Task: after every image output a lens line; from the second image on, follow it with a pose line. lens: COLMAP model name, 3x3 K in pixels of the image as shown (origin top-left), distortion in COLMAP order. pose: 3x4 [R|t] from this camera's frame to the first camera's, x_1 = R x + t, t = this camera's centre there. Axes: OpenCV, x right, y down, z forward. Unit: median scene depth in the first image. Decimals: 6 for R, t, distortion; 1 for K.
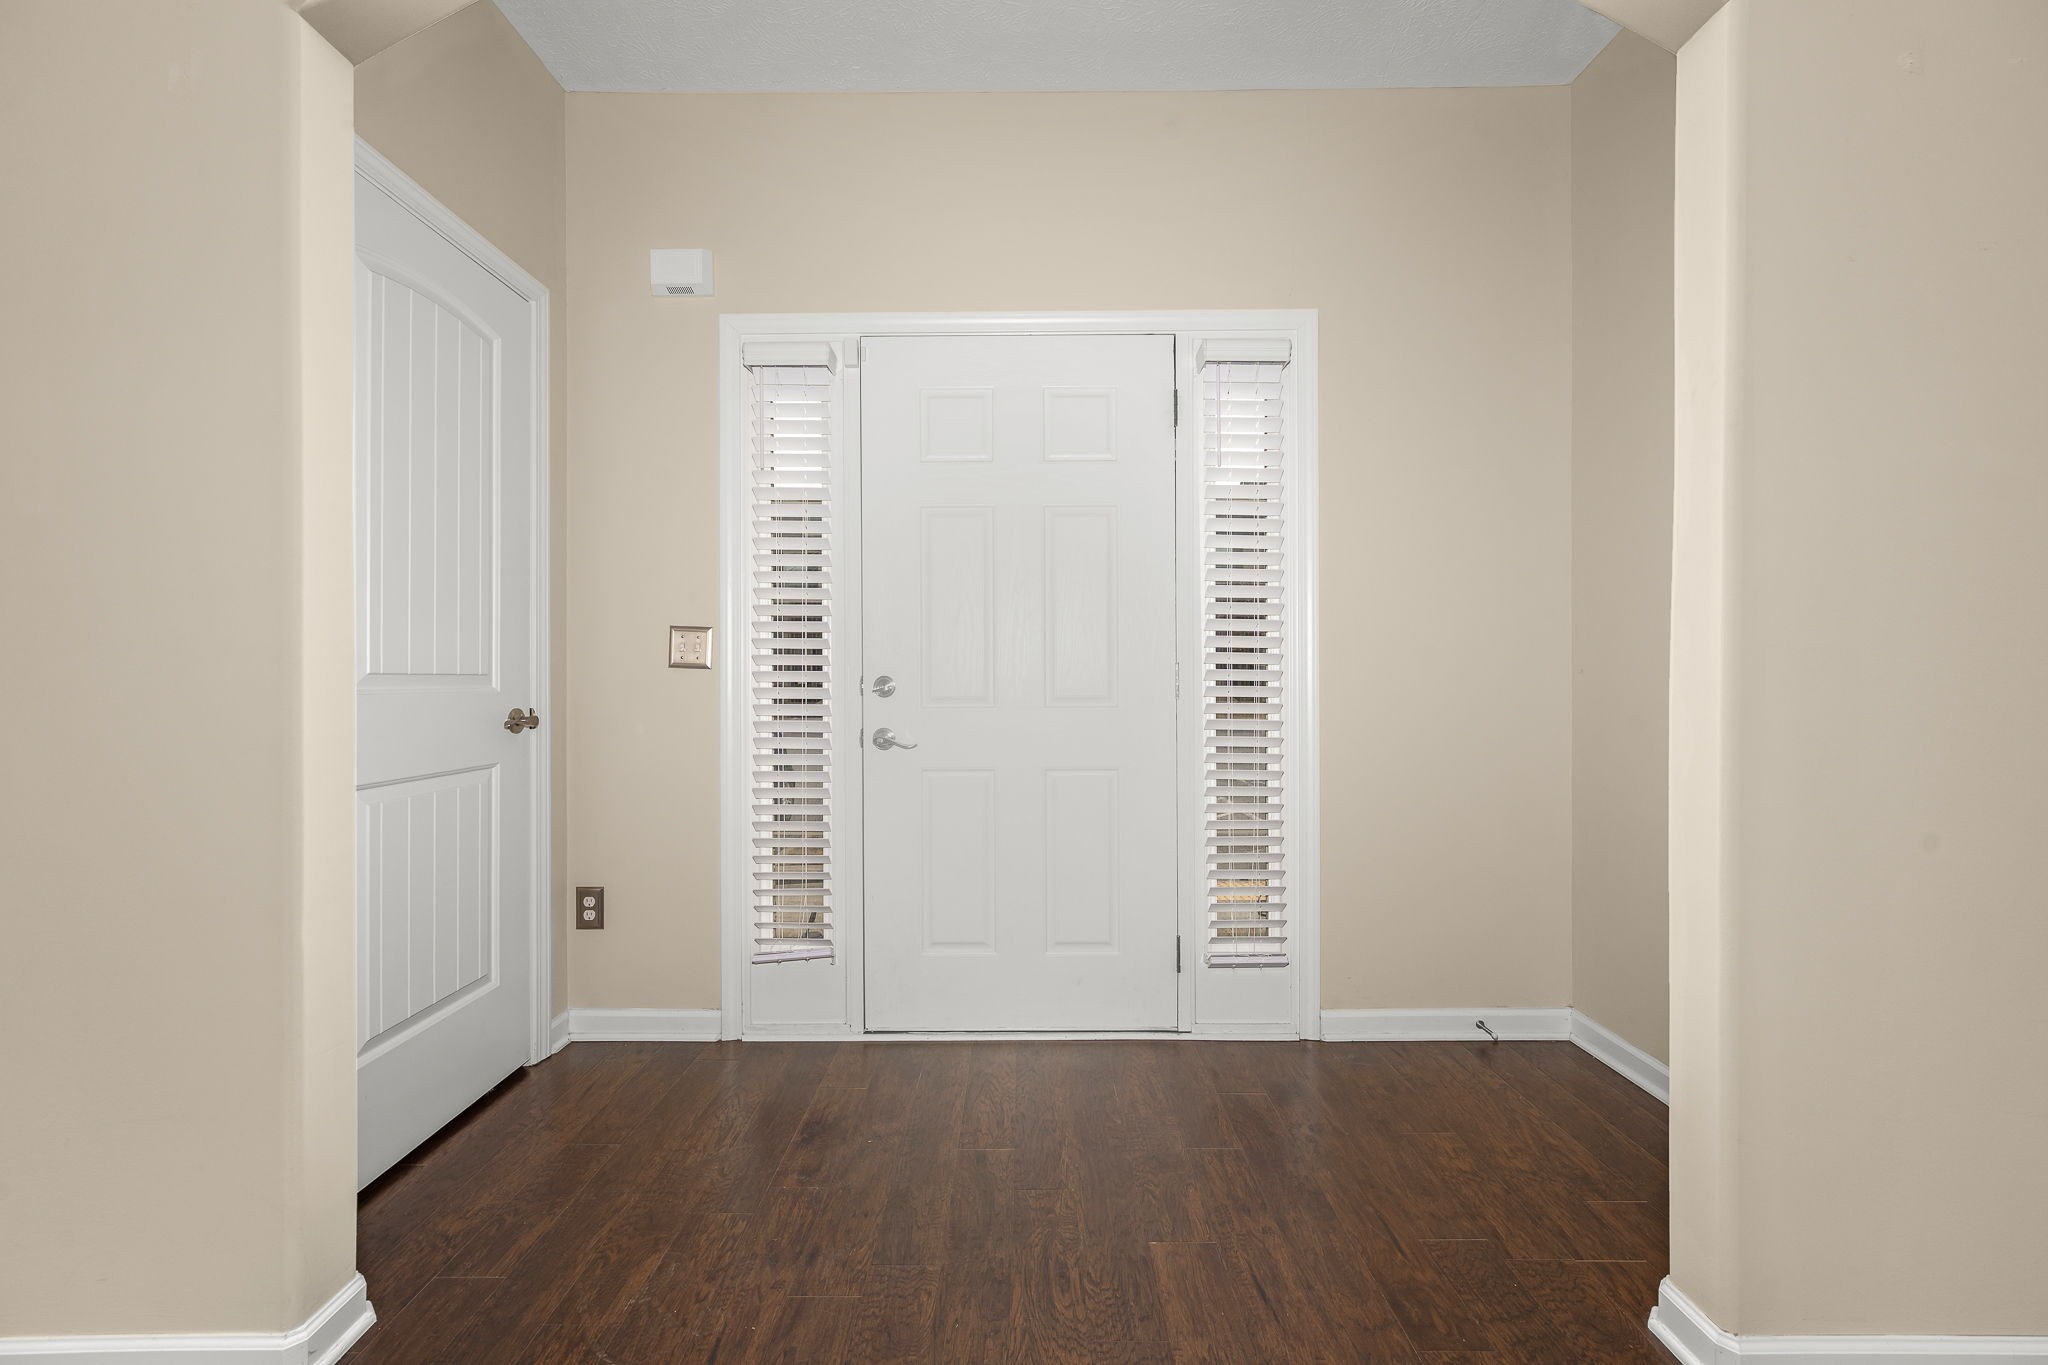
lens RADIAL K [[783.1, 0, 977.9], [0, 783.1, 660.0], [0, 0, 1]] dist [0.011621, 0.000012]
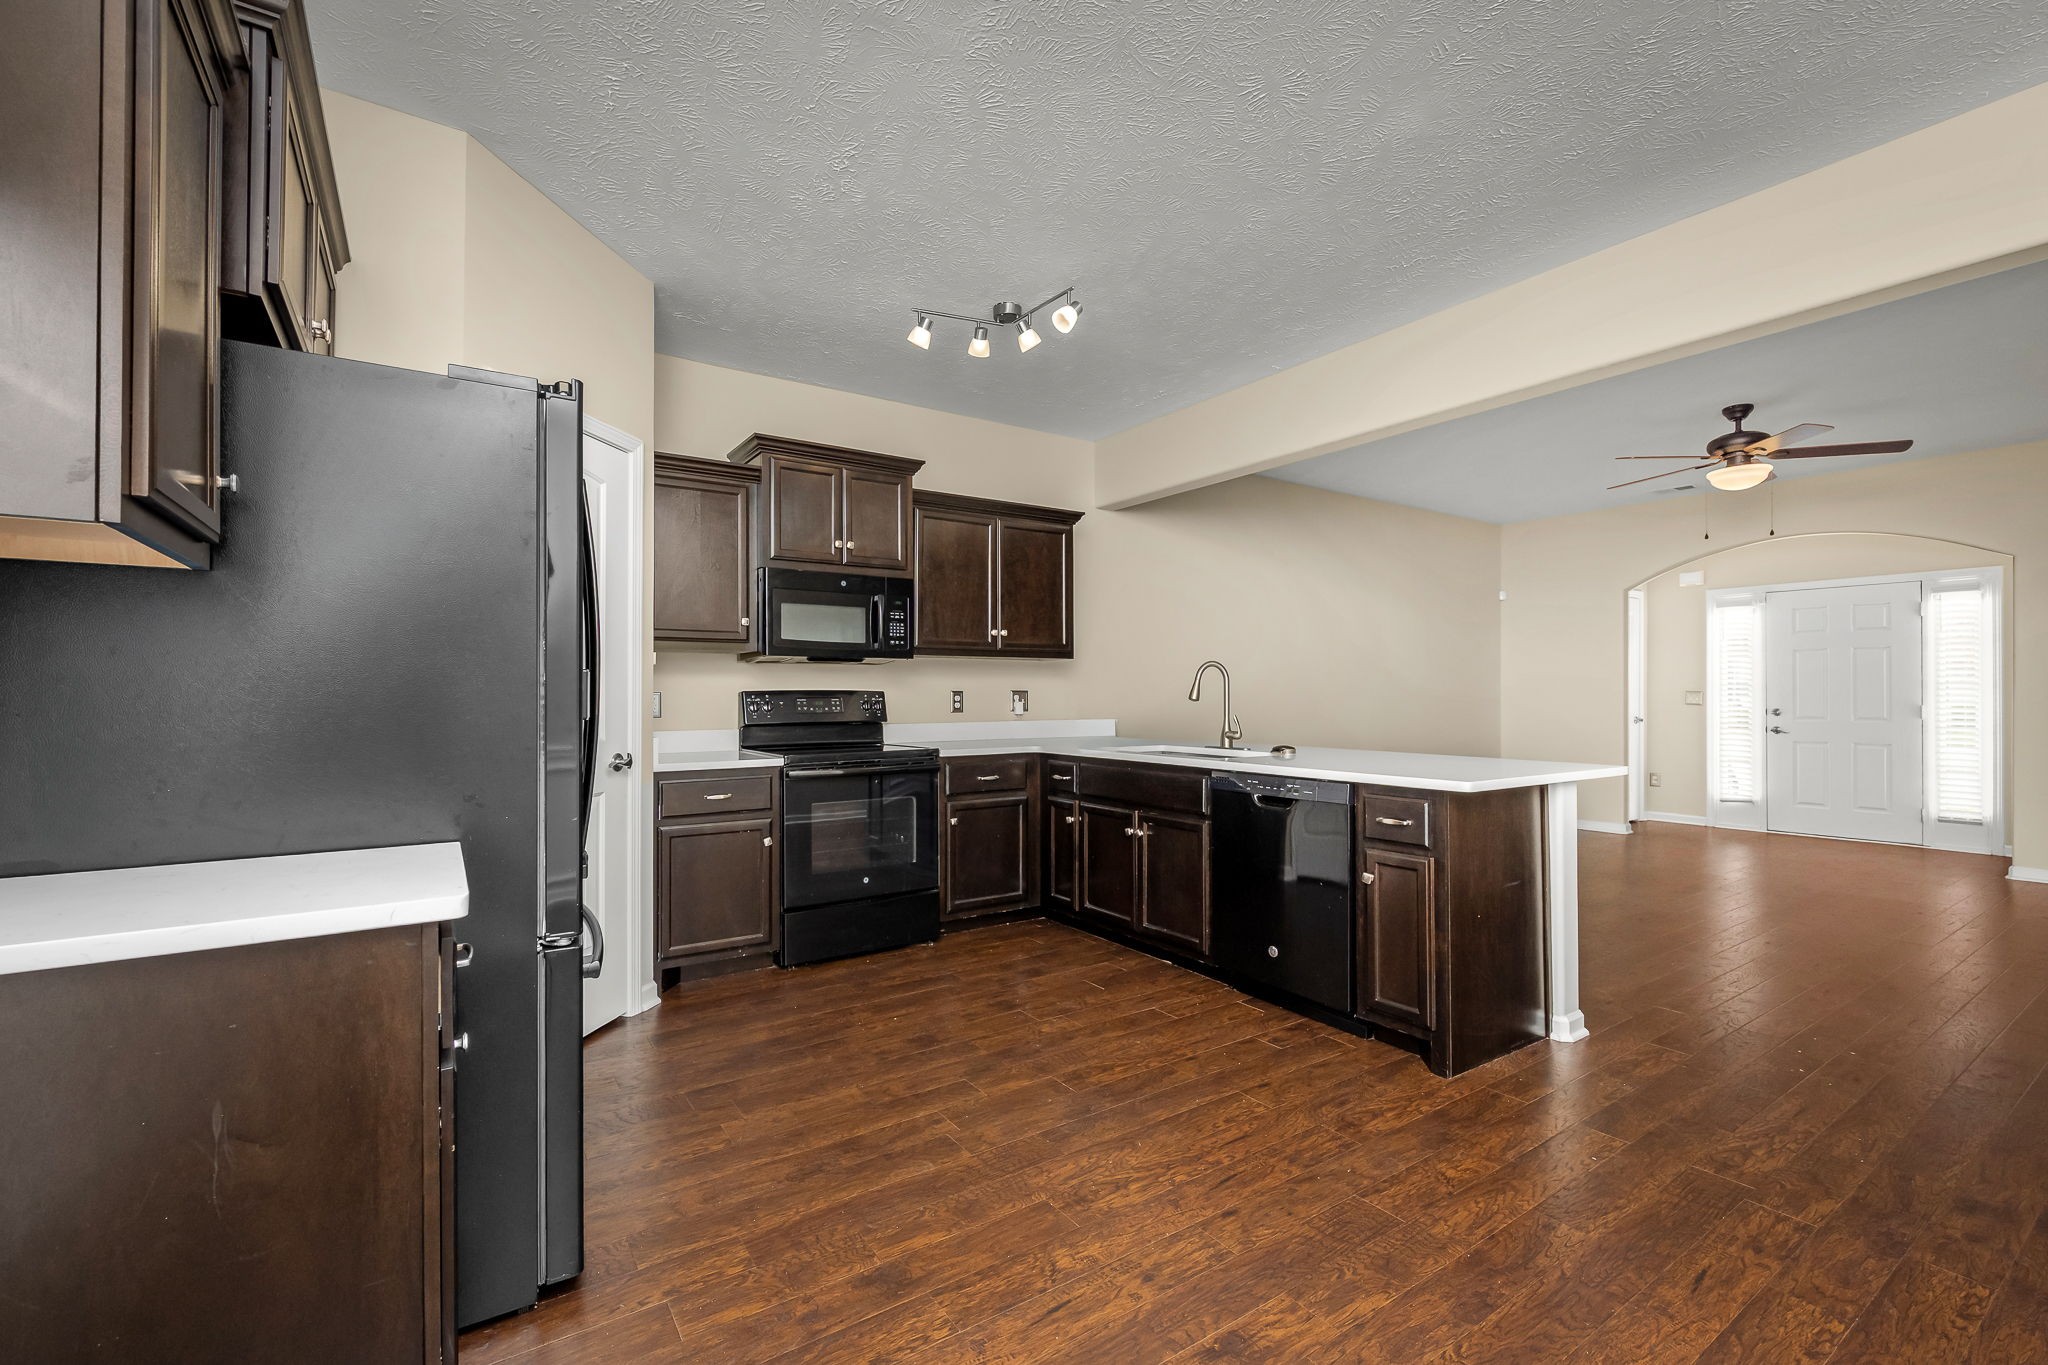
lens RADIAL K [[863.9, 0, 979.2], [0, 863.9, 692.8], [0, 0, 1]] dist [0.000013, -0.000313]
pose [[0.545461, -0.006311, -0.838113, 0.964773], [0.003147, 0.999980, -0.005482, -0.030593], [0.838130, 0.000353, 0.545470, -3.278272]]
